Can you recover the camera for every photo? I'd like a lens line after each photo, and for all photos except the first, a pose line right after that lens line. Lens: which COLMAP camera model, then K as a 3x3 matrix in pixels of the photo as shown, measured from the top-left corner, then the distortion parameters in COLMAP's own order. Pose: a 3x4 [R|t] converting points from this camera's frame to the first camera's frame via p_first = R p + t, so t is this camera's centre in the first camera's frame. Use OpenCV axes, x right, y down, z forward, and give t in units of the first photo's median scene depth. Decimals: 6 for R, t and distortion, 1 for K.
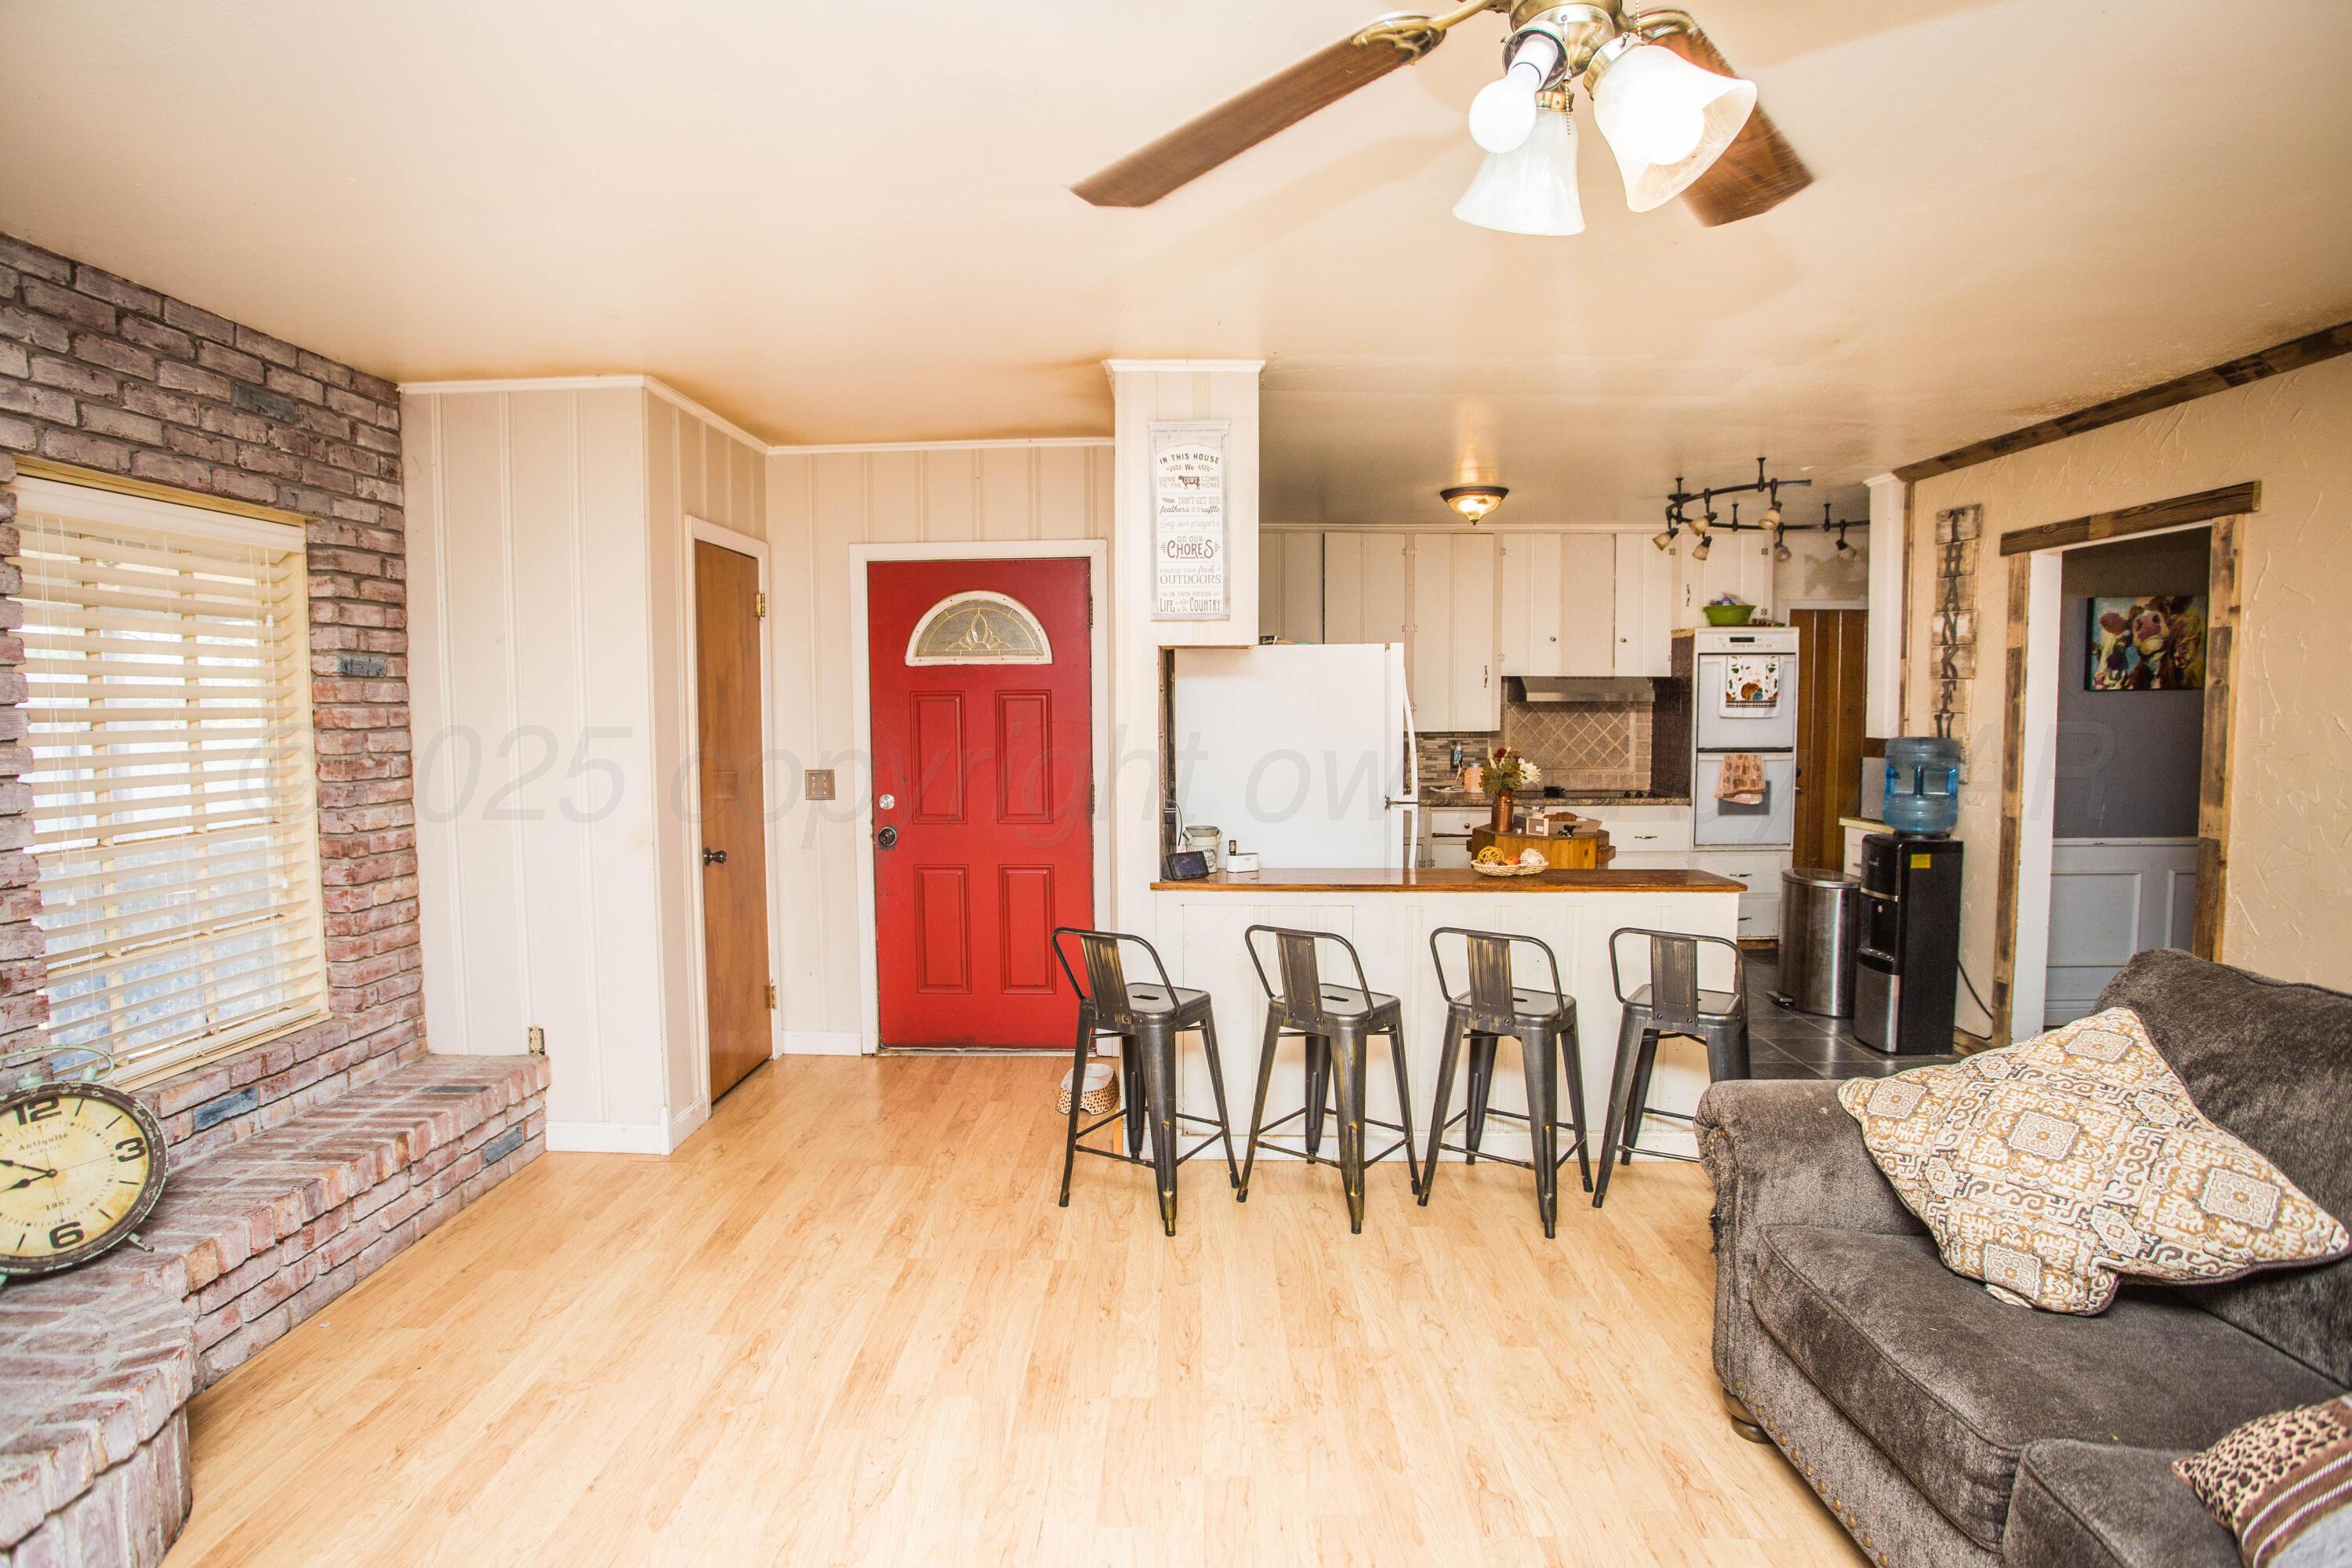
lens RADIAL K [[1144.2, 0, 1167.9], [0, 1144.2, 778.1], [0, 0, 1]] dist [-0.077962, 0.032311]
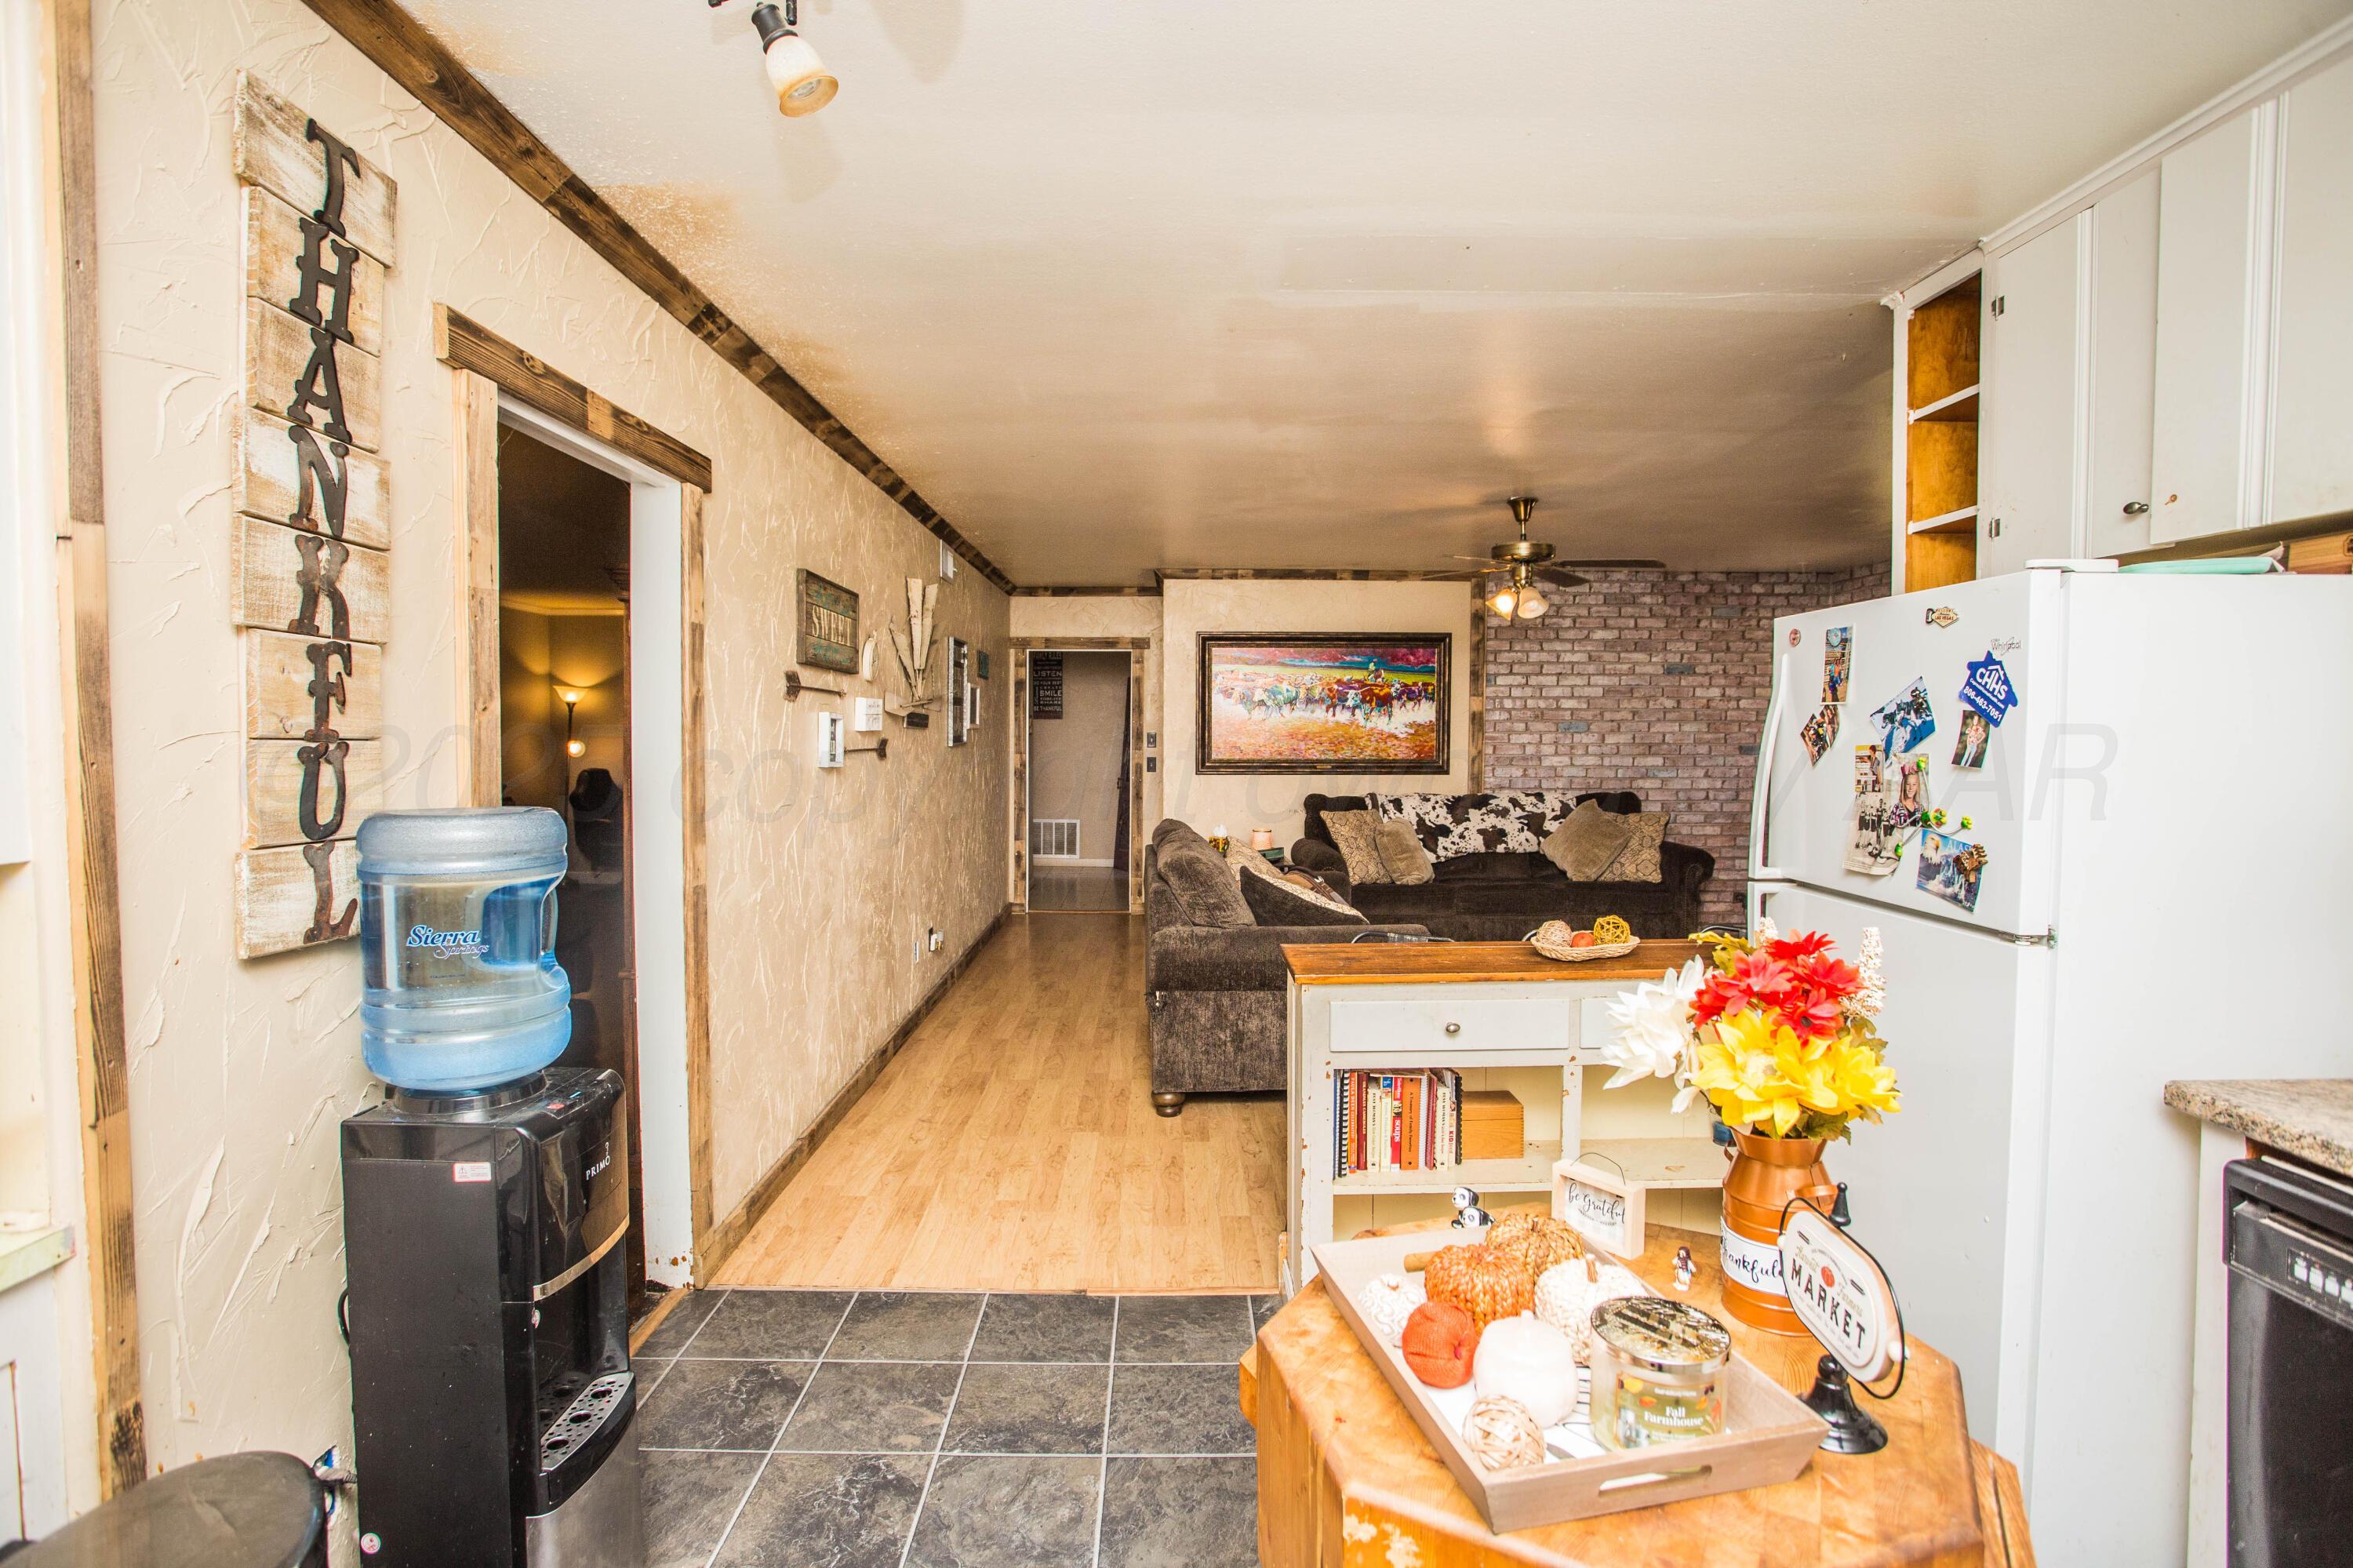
lens RADIAL K [[1131.5, 0, 1169.8], [0, 1131.5, 780.2], [0, 0, 1]] dist [-0.080320, 0.031464]
pose [[-0.999627, 0.005229, -0.026821, 0.623906], [0.002172, 0.993620, 0.112758, -0.112515], [0.027240, 0.112657, -0.993260, 1.794281]]
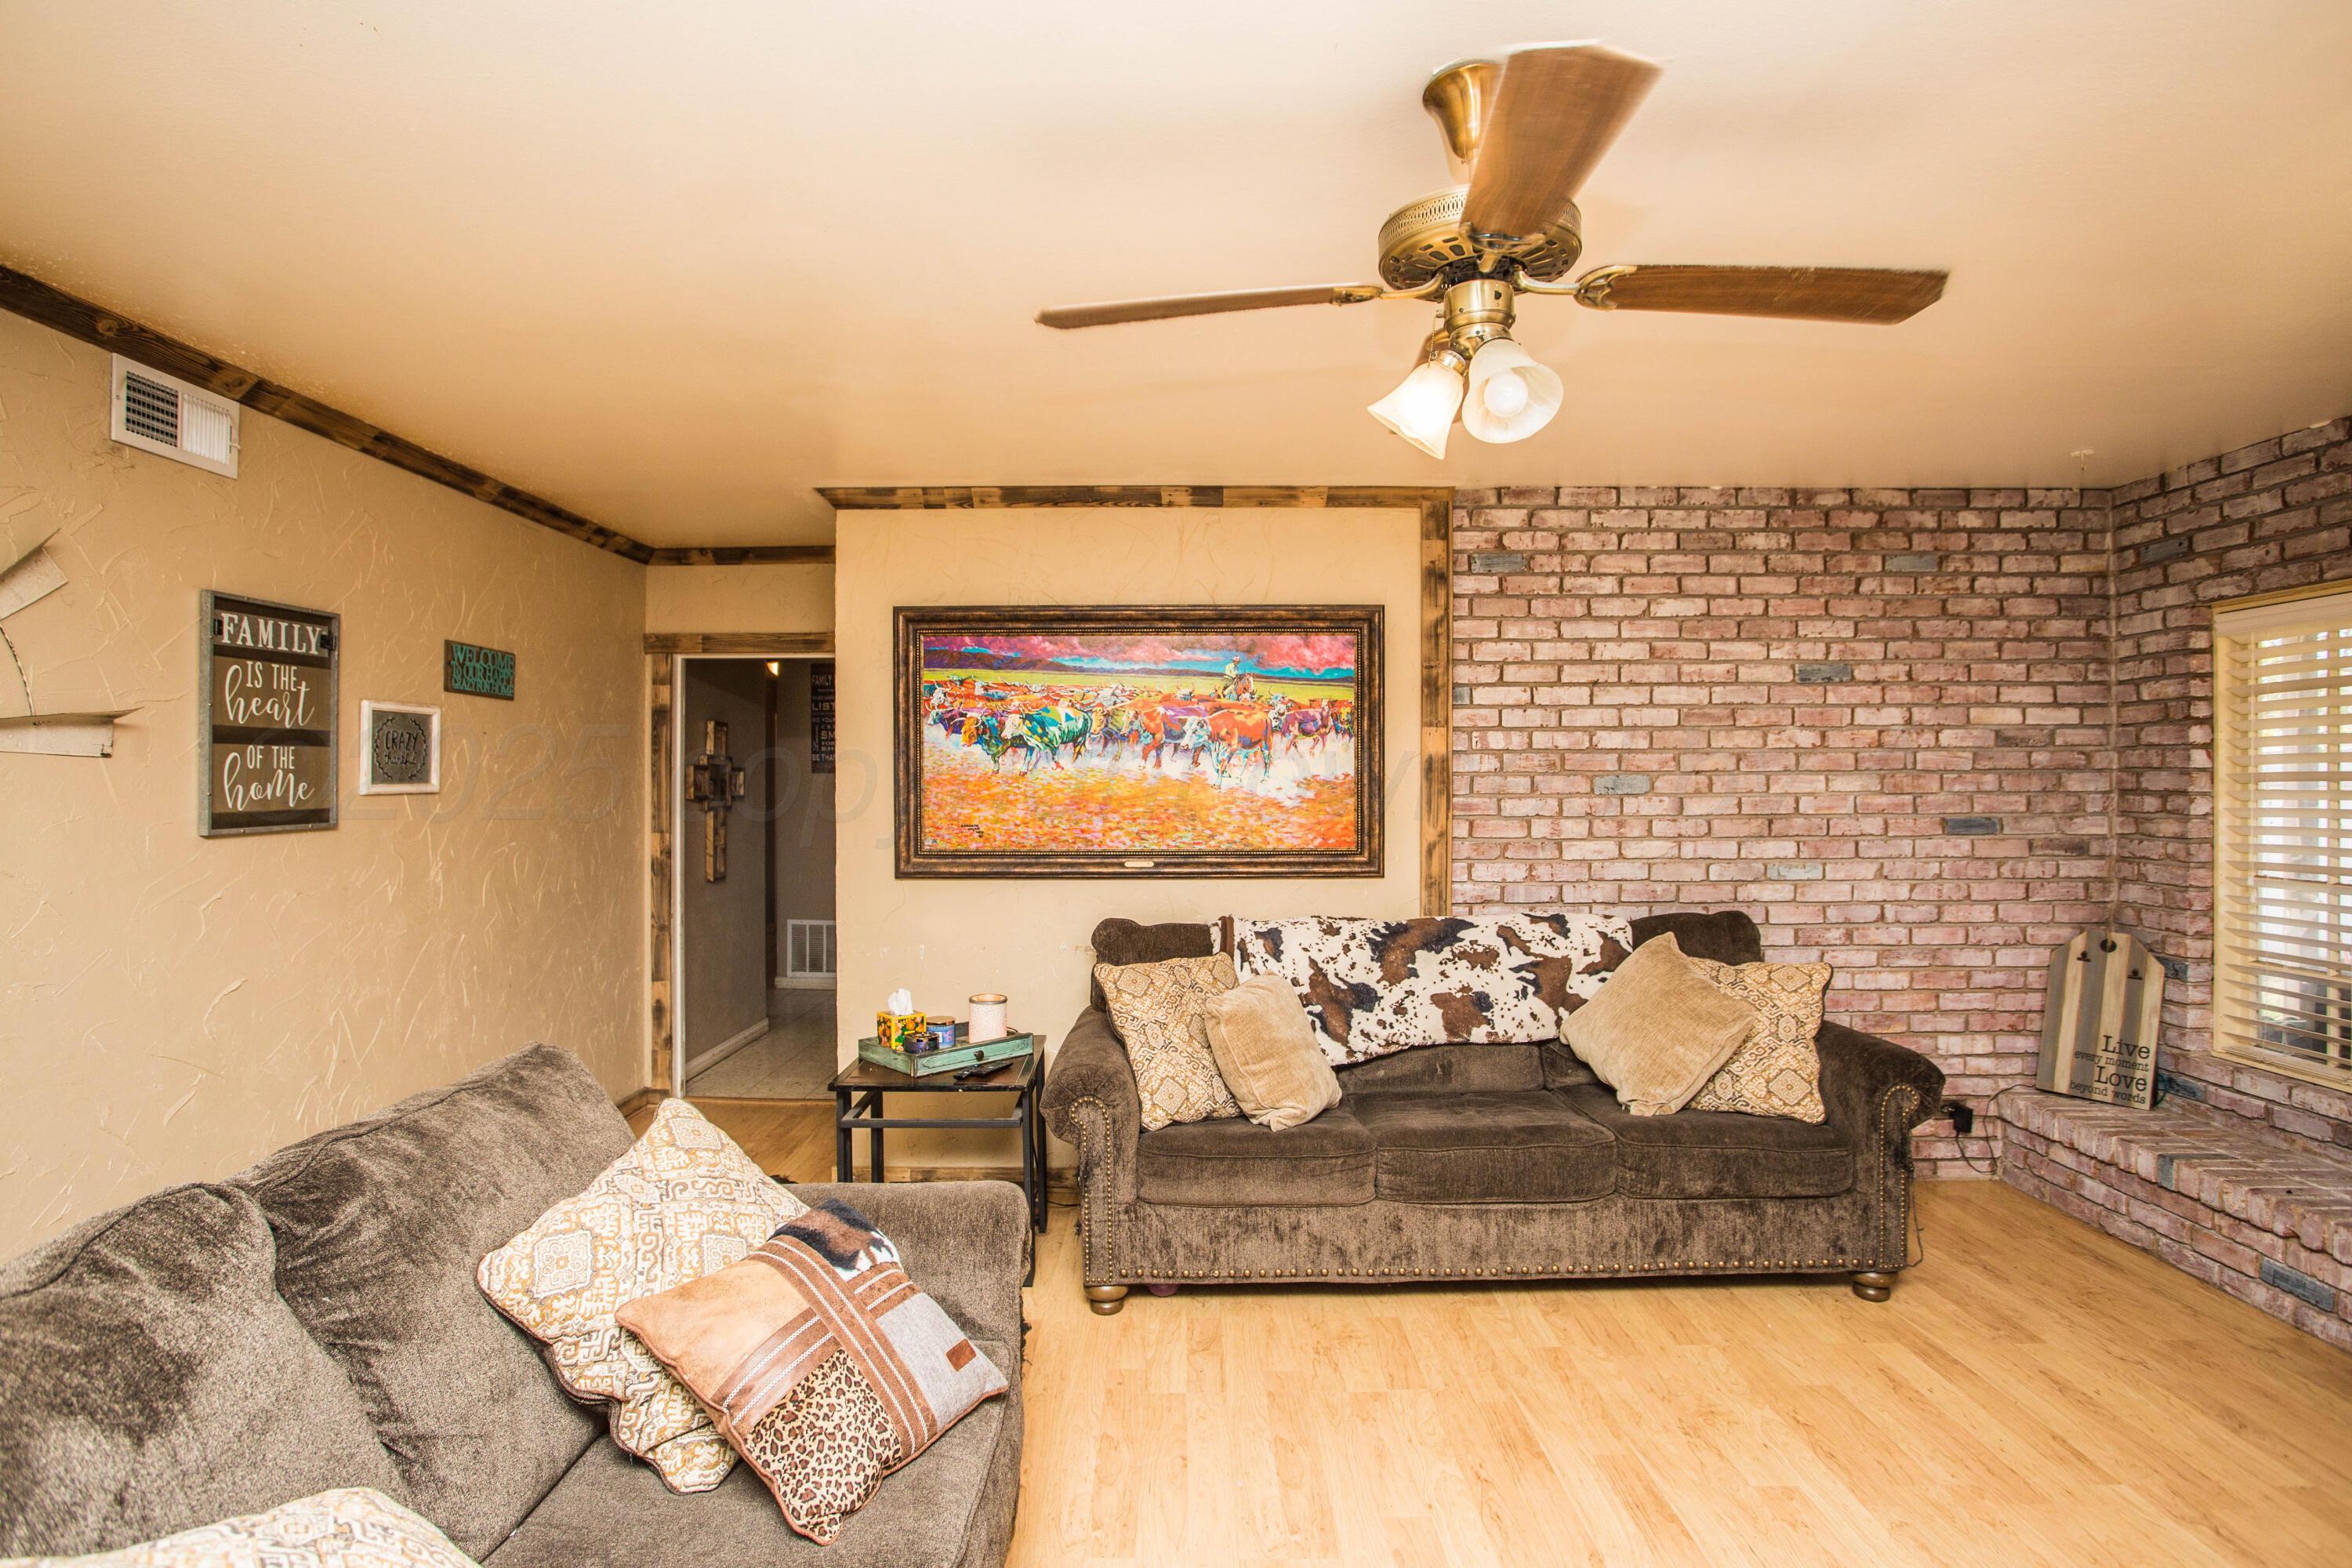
lens RADIAL K [[1183.1, 0, 1169.6], [0, 1183.1, 780.0], [0, 0, 1]] dist [-0.081843, 0.038455]
pose [[-0.999849, 0.007666, -0.015578, 0.251926], [0.006658, 0.997945, 0.063728, -0.050139], [0.016034, 0.063615, -0.997846, 0.799018]]
